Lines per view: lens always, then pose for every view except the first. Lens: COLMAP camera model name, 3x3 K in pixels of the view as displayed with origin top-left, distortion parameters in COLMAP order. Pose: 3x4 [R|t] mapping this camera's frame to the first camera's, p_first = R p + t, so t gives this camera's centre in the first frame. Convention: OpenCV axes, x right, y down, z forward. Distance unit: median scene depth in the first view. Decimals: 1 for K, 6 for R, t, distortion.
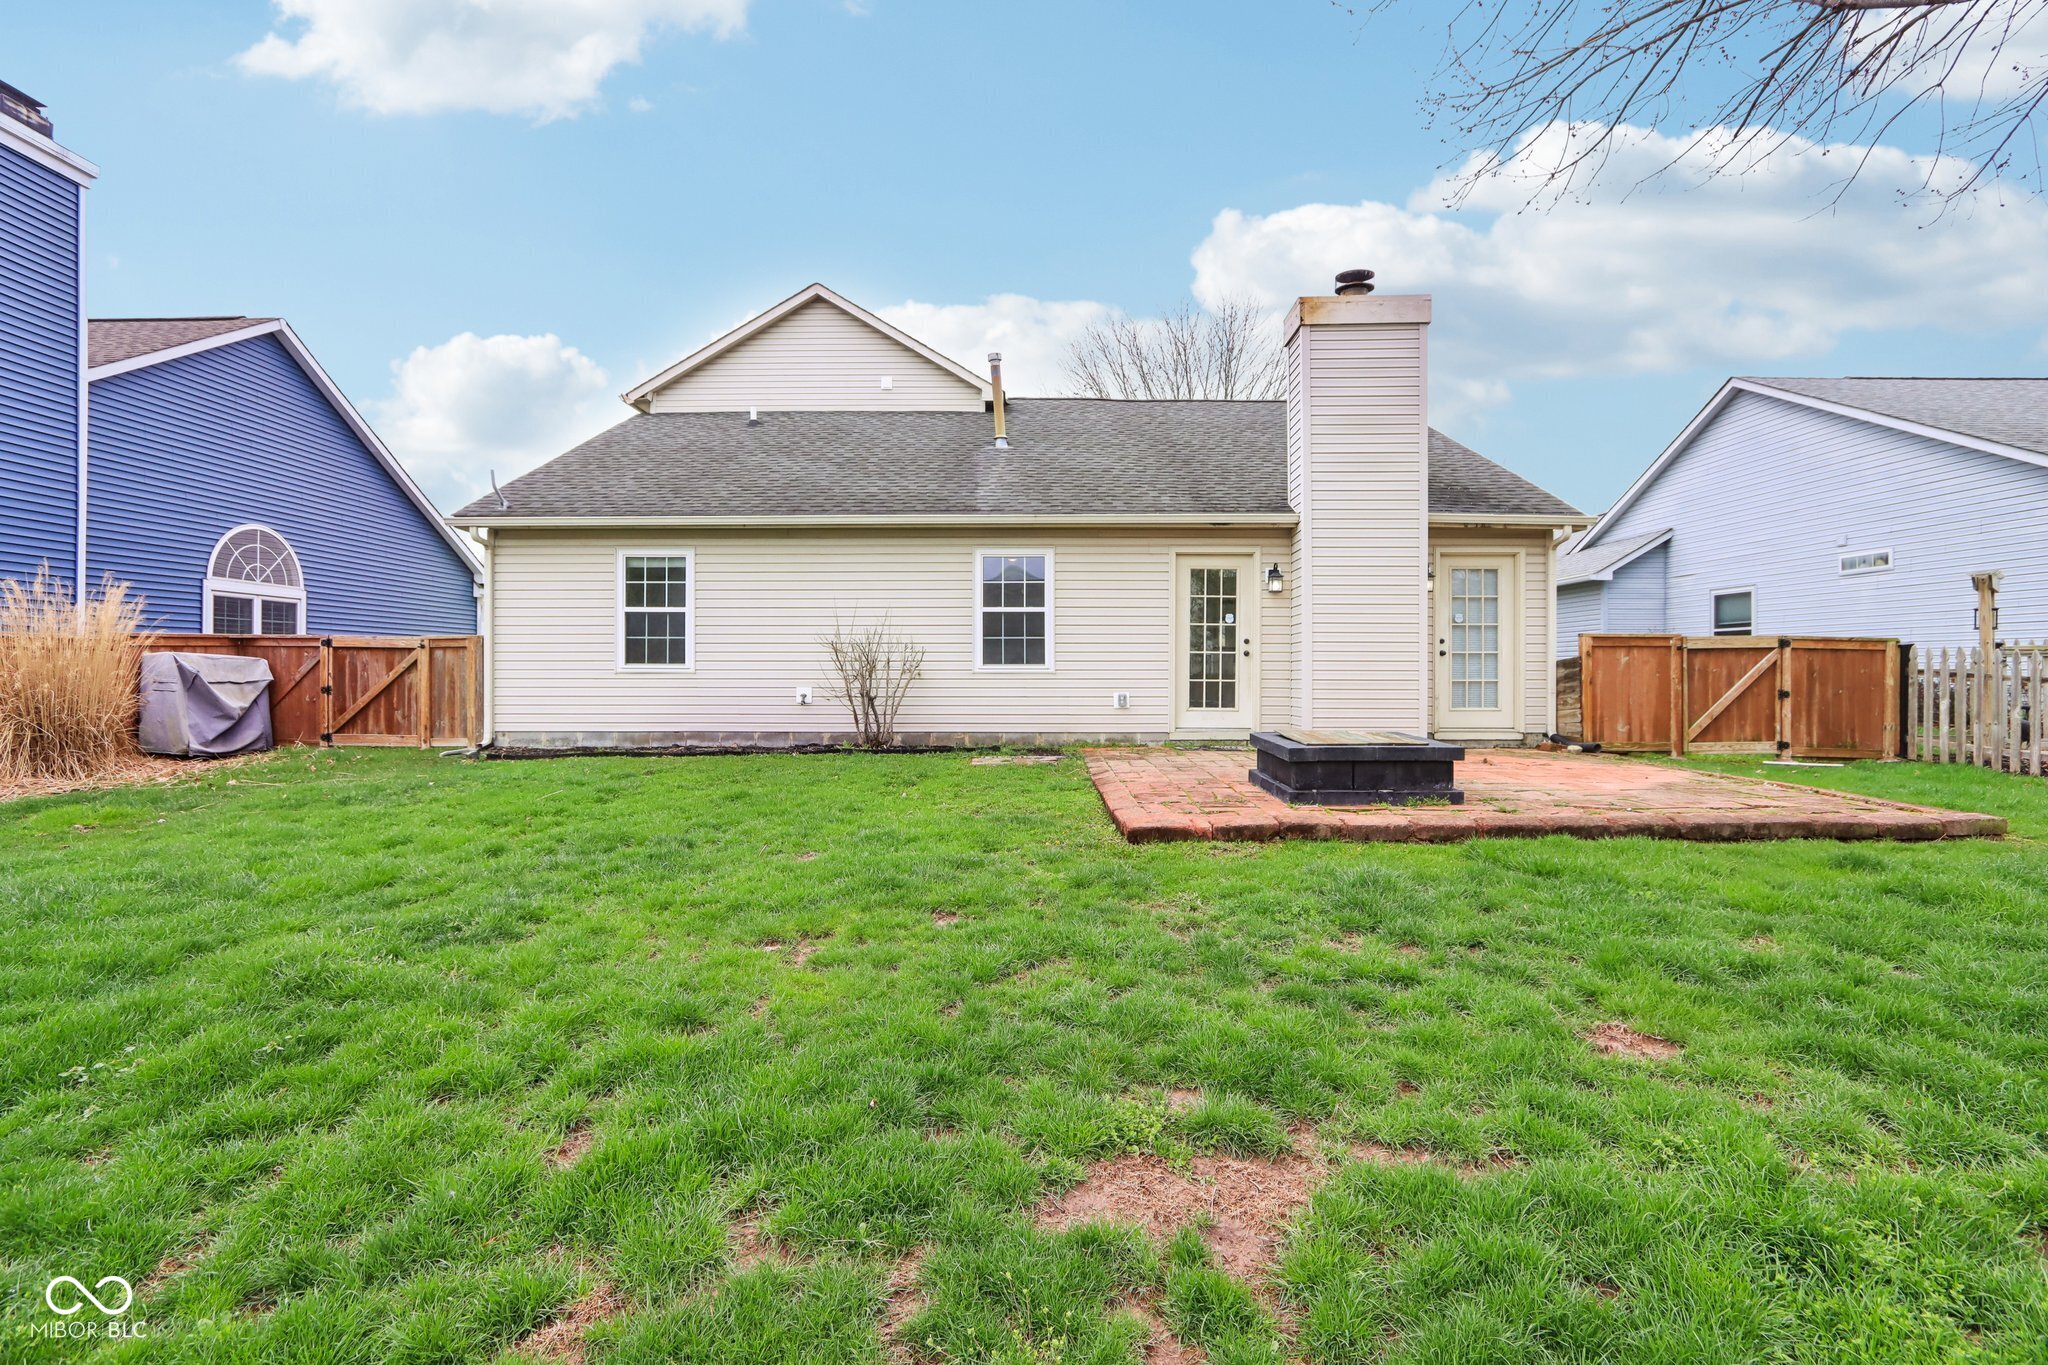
lens RADIAL K [[928.2, 0, 1009.9], [0, 928.2, 678.1], [0, 0, 1]] dist [-0.018534, 0.001002]
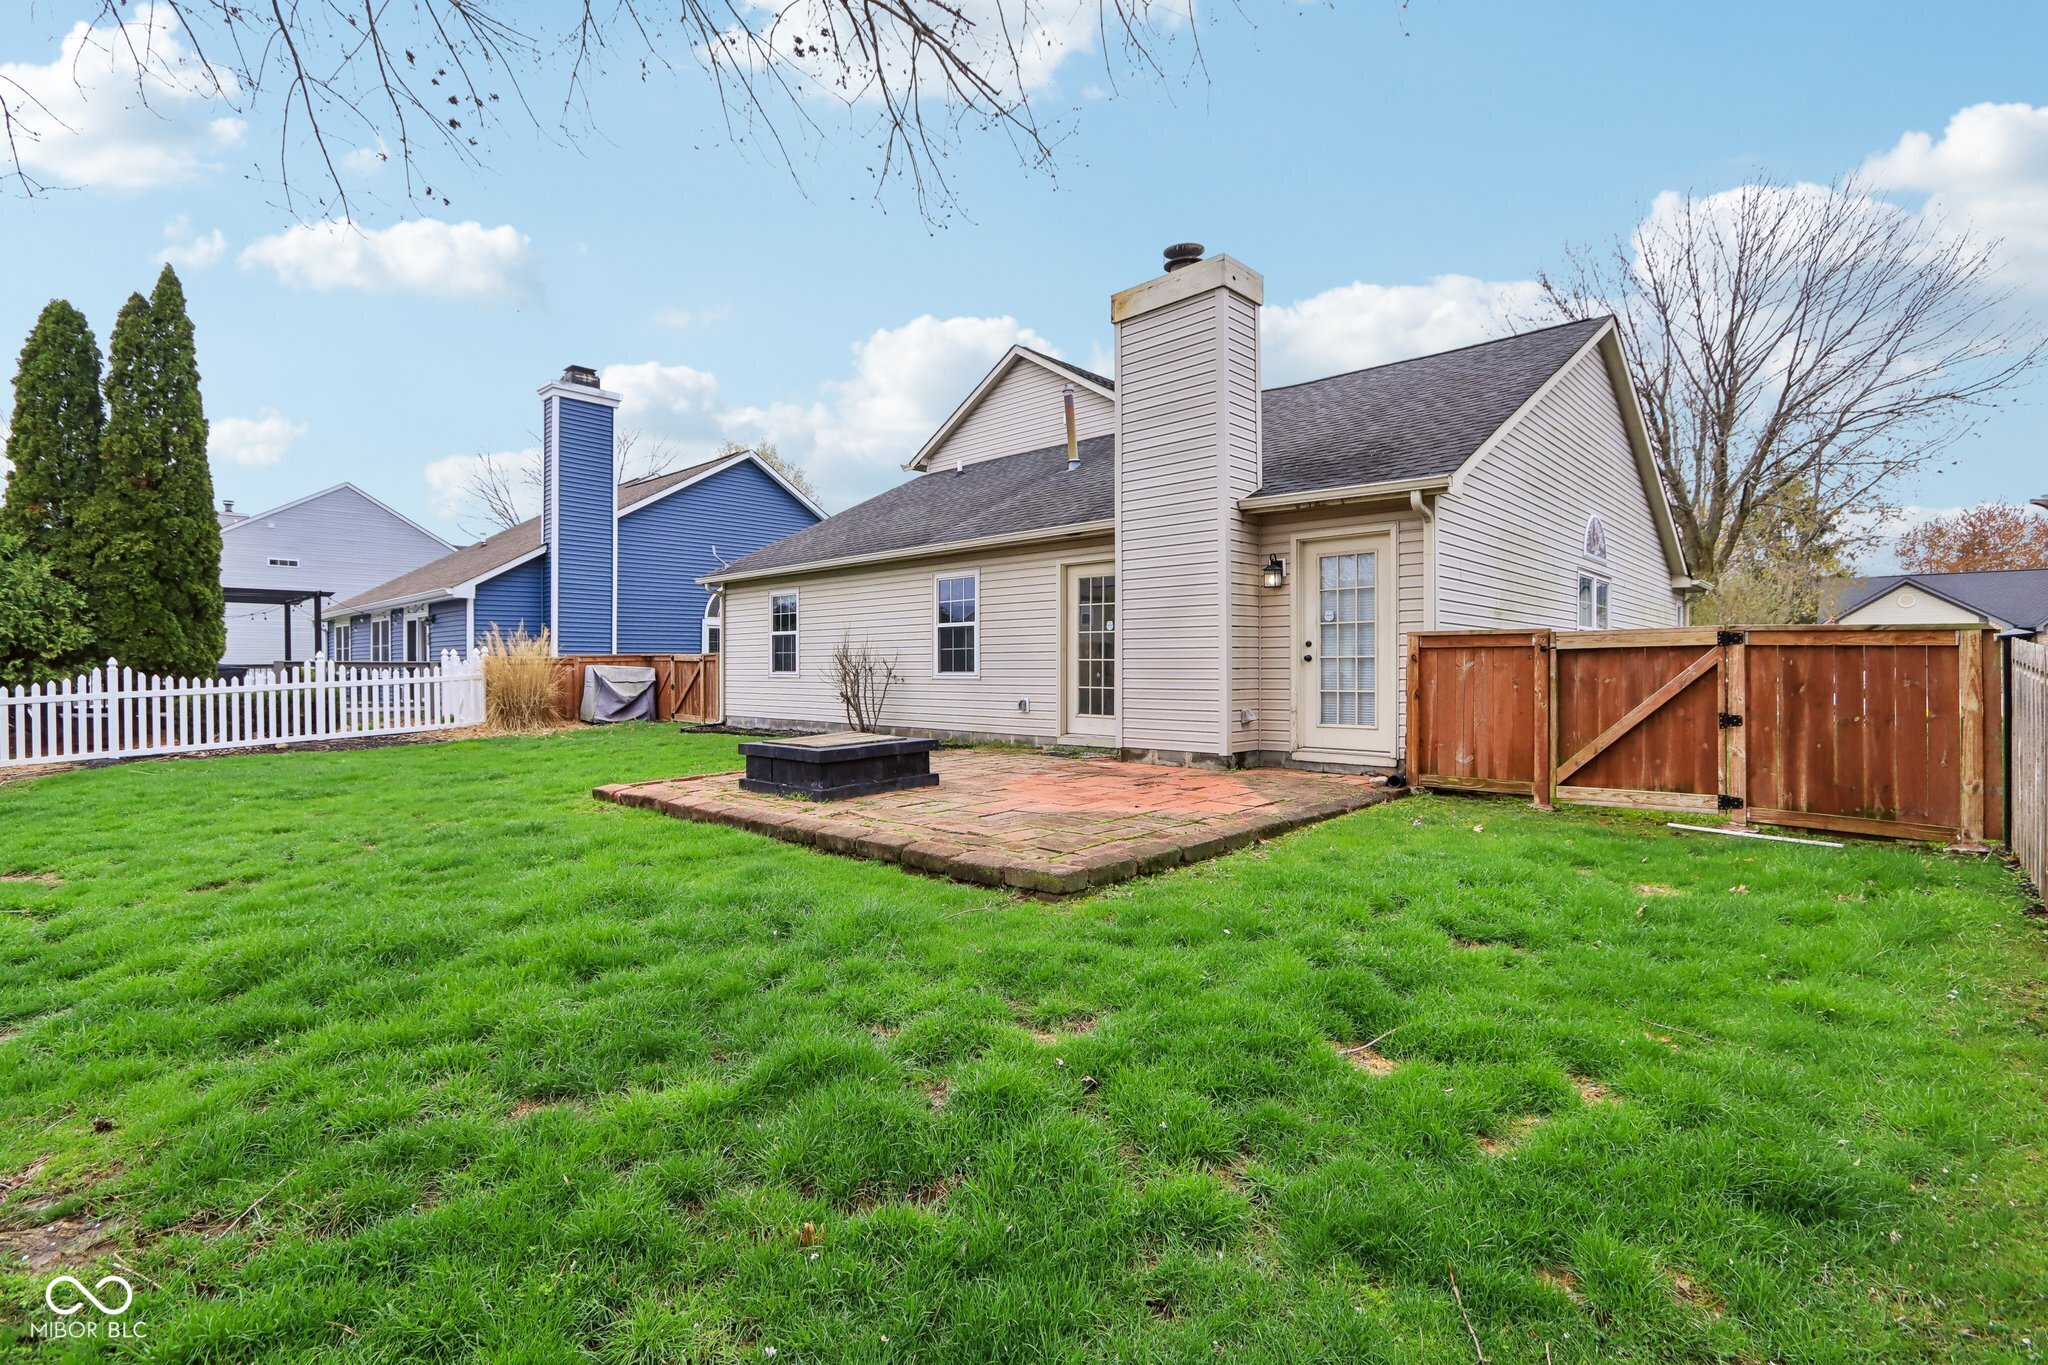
lens RADIAL K [[928.2, 0, 1009.9], [0, 928.2, 678.1], [0, 0, 1]] dist [-0.018534, 0.001002]
pose [[0.729873, 0.004225, -0.683570, 0.848153], [-0.001588, 0.999989, 0.004485, -0.012228], [0.683581, -0.002188, 0.729871, 0.196433]]
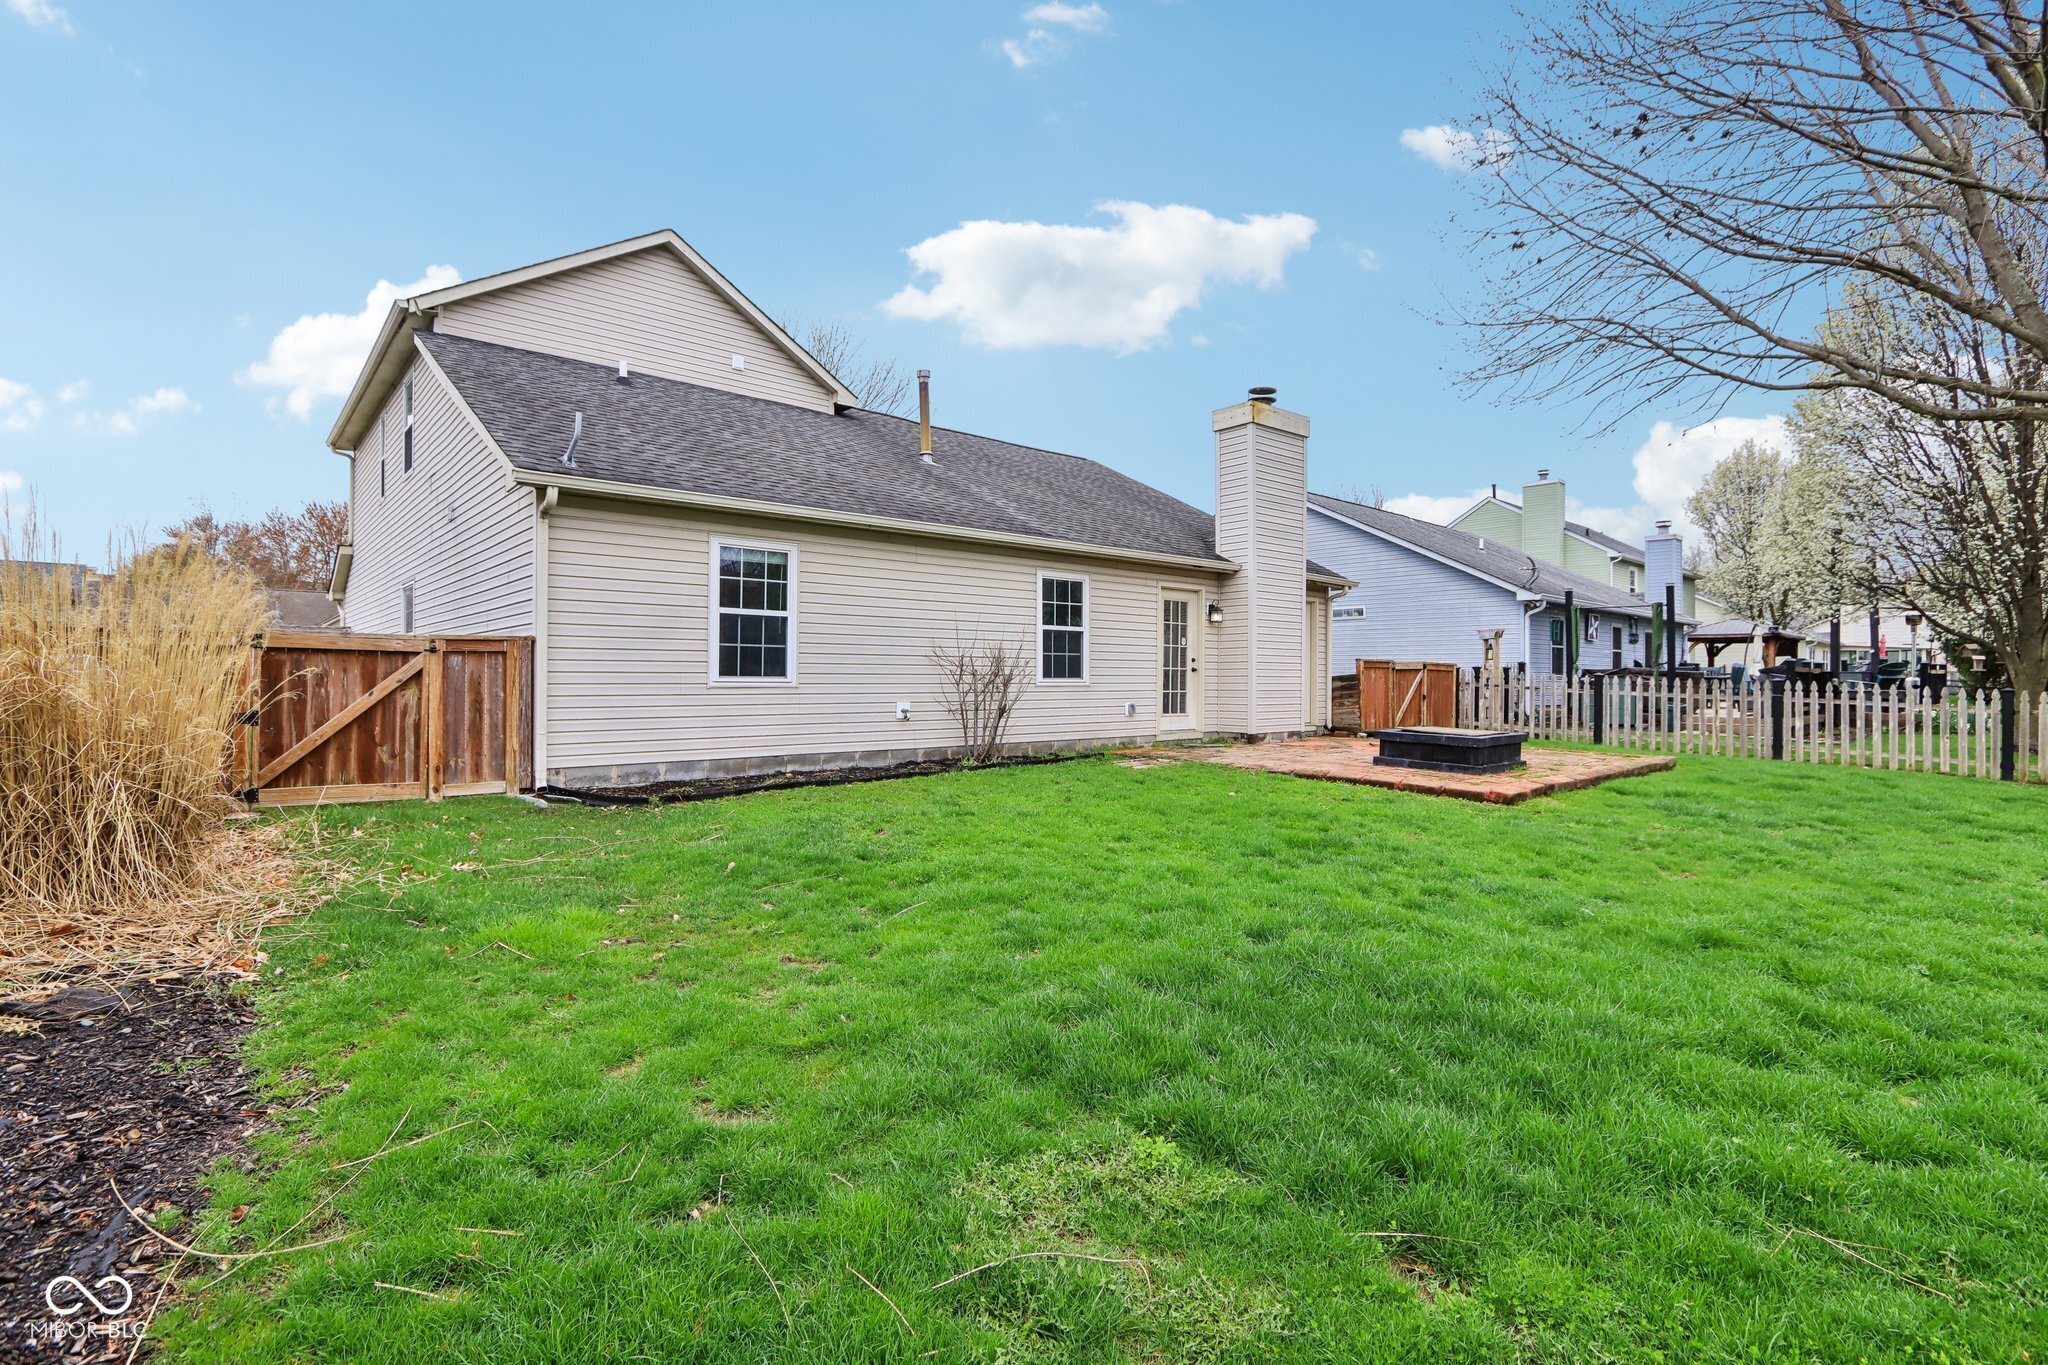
lens RADIAL K [[928.2, 0, 1009.9], [0, 928.2, 678.1], [0, 0, 1]] dist [-0.018534, 0.001002]
pose [[0.755562, 0.001605, 0.655075, -0.762671], [-0.000338, 0.999998, -0.002061, -0.012511], [-0.655077, 0.001336, 0.755561, 0.210371]]
